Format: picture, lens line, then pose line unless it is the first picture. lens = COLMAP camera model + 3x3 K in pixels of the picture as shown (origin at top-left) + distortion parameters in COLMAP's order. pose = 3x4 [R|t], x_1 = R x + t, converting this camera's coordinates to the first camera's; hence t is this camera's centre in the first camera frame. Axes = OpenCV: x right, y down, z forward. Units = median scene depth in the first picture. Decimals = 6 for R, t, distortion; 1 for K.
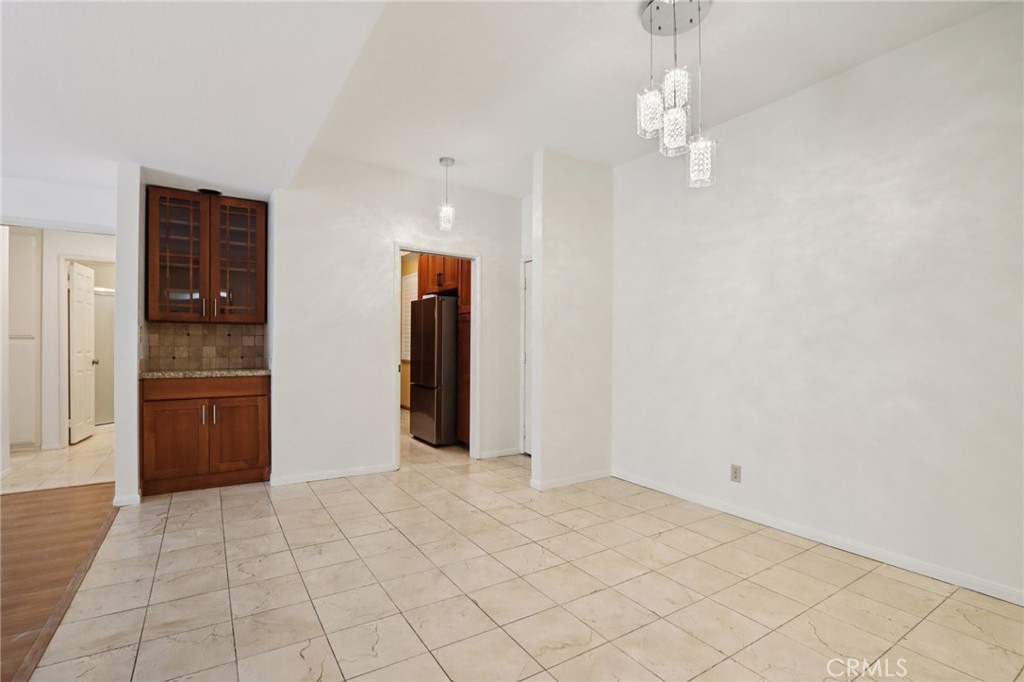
lens RADIAL K [[475.5, 0, 511.0], [0, 475.5, 345.6], [0, 0, 1]] dist [-0.005072, -0.000570]
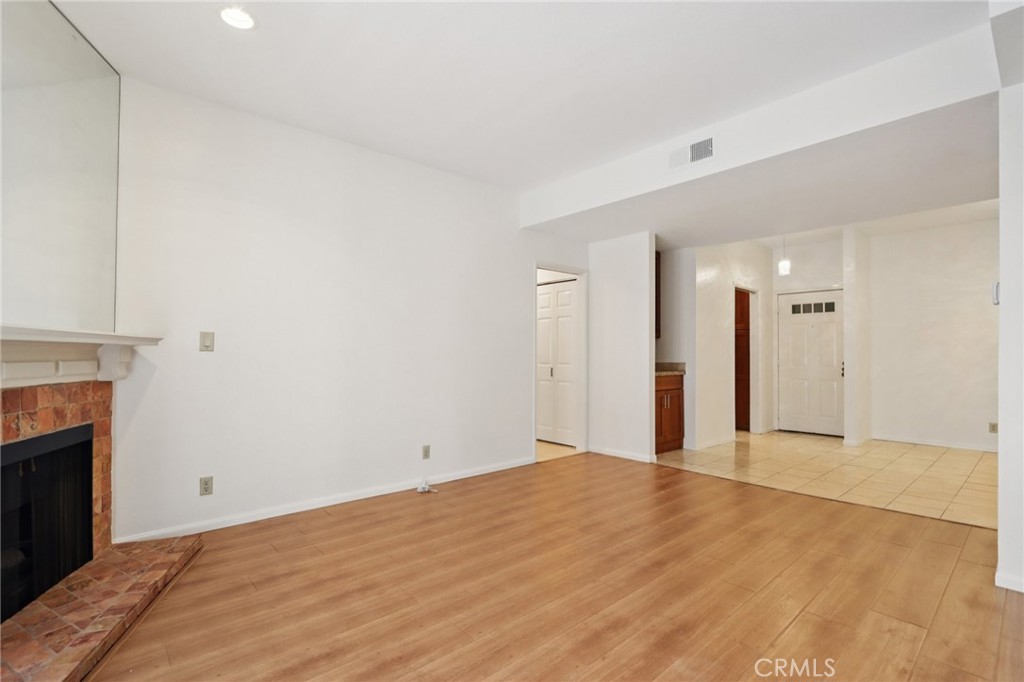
lens RADIAL K [[475.5, 0, 509.1], [0, 475.5, 345.9], [0, 0, 1]] dist [-0.005072, -0.000570]
pose [[0.987323, 0.000318, 0.158722, -1.232990], [0.002510, 0.999842, -0.017618, -0.000240], [-0.158703, 0.017793, 0.987166, -0.334907]]
